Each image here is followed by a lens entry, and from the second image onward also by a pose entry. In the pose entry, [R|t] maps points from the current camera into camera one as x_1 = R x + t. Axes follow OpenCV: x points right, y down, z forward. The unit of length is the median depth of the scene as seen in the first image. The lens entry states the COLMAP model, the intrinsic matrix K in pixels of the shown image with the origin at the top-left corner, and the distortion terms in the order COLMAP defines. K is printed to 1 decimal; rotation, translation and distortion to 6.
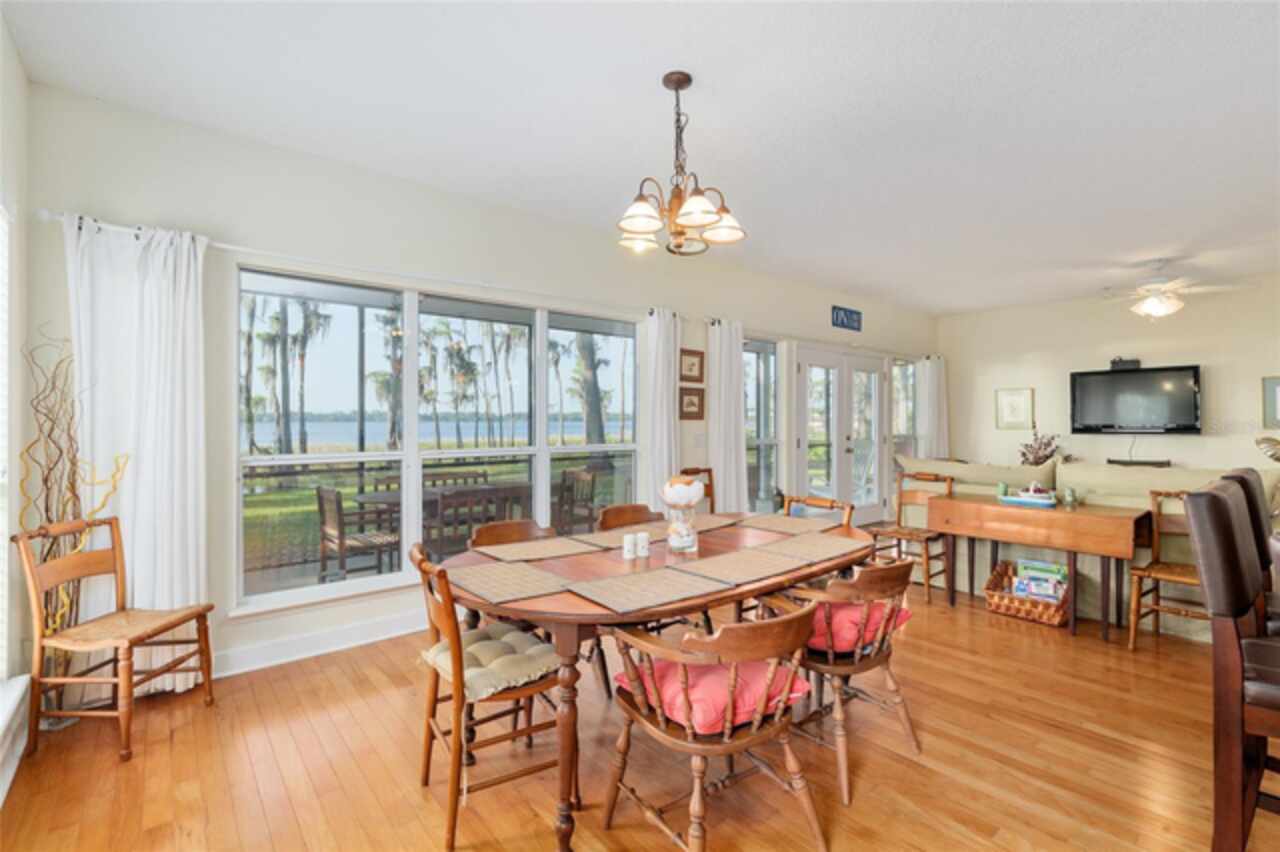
lens RADIAL K [[598.2, 0, 654.0], [0, 598.2, 426.2], [0, 0, 1]] dist [-0.001555, -0.001408]
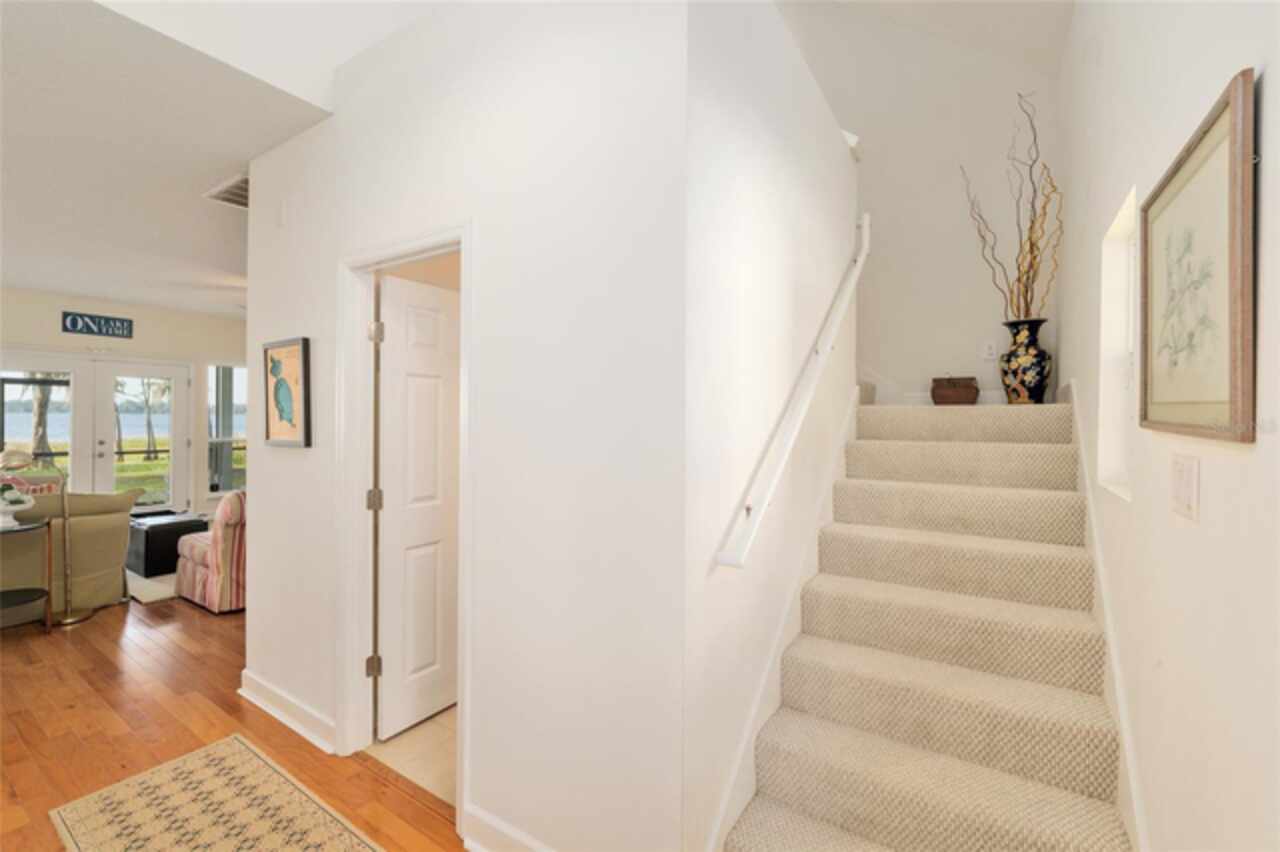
lens RADIAL K [[559.3, 0, 652.2], [0, 559.3, 415.8], [0, 0, 1]] dist [-0.006810, -0.000220]
pose [[0.960777, 0.011383, 0.277087, 0.984440], [-0.009274, 0.999917, -0.008923, -0.026583], [-0.277165, 0.006003, 0.960803, -0.172949]]
